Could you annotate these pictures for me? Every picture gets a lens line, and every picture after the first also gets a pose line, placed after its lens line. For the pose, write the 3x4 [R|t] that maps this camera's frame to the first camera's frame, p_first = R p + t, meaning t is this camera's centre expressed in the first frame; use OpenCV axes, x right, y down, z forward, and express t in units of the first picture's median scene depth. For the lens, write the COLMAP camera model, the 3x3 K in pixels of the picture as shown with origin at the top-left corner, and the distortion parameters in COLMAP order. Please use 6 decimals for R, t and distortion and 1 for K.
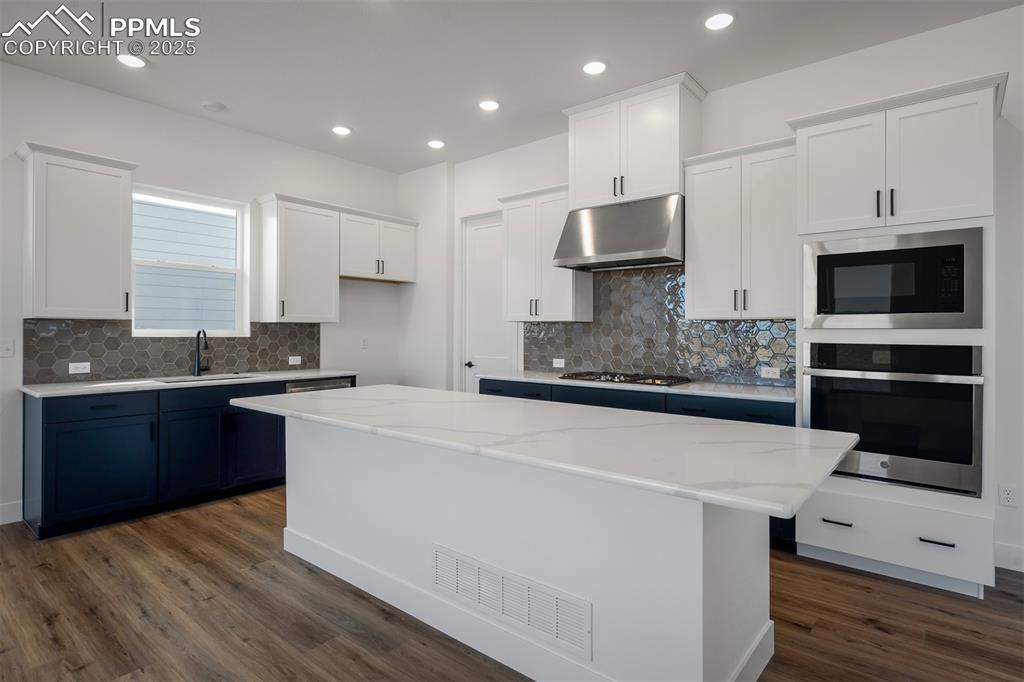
lens RADIAL K [[536.0, 0, 509.5], [0, 536.0, 328.7], [0, 0, 1]] dist [-0.001692, -0.000411]
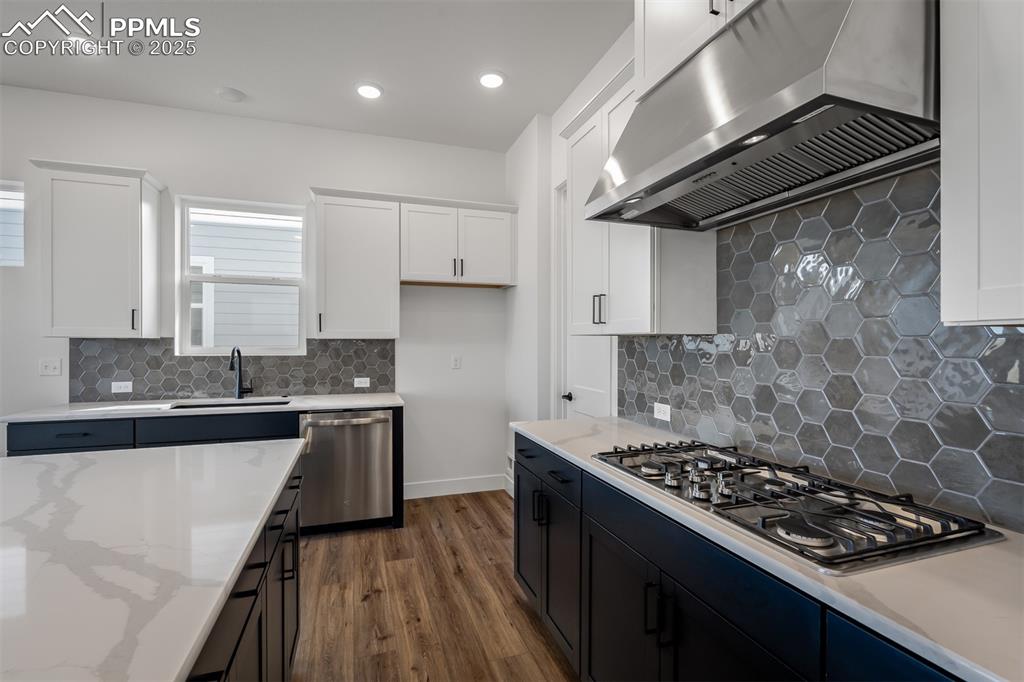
lens RADIAL K [[459.2, 0, 508.8], [0, 459.2, 340.8], [0, 0, 1]] dist [-0.002117, -0.000064]
pose [[0.846472, -0.003487, -0.532421, 0.231544], [0.004740, 0.999988, 0.000988, -0.009010], [0.532412, -0.003360, 0.846479, 0.594974]]
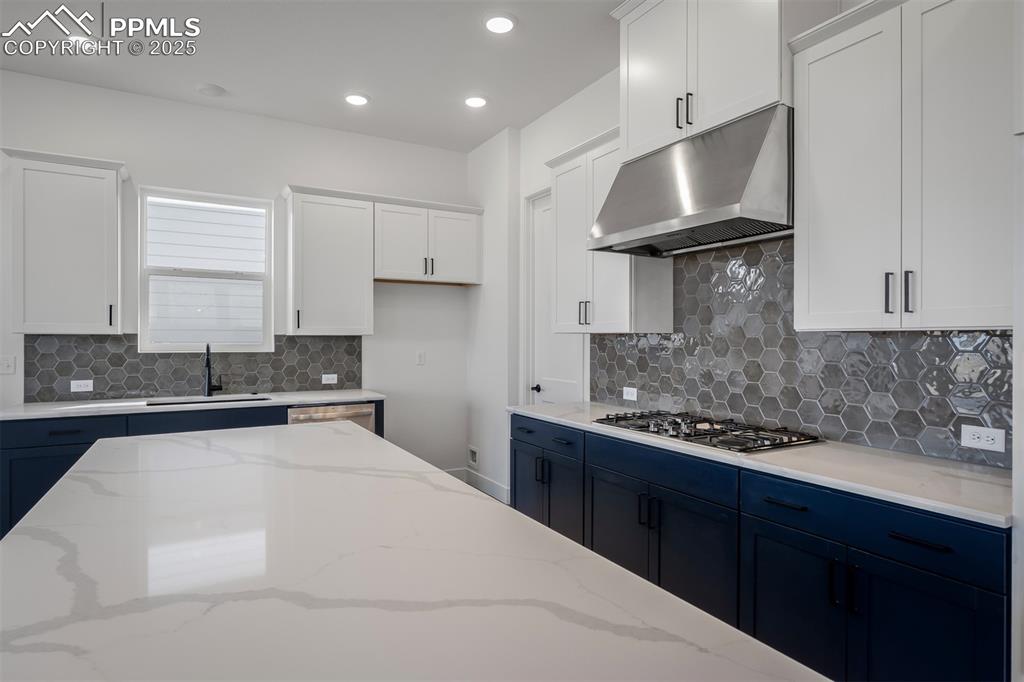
lens RADIAL K [[559.7, 0, 509.6], [0, 559.7, 337.9], [0, 0, 1]] dist [-0.002743, -0.000325]
pose [[0.933787, -0.001329, -0.357827, 0.228284], [0.003160, 0.999985, 0.004532, -0.012046], [0.357816, -0.005363, 0.933777, 0.314551]]
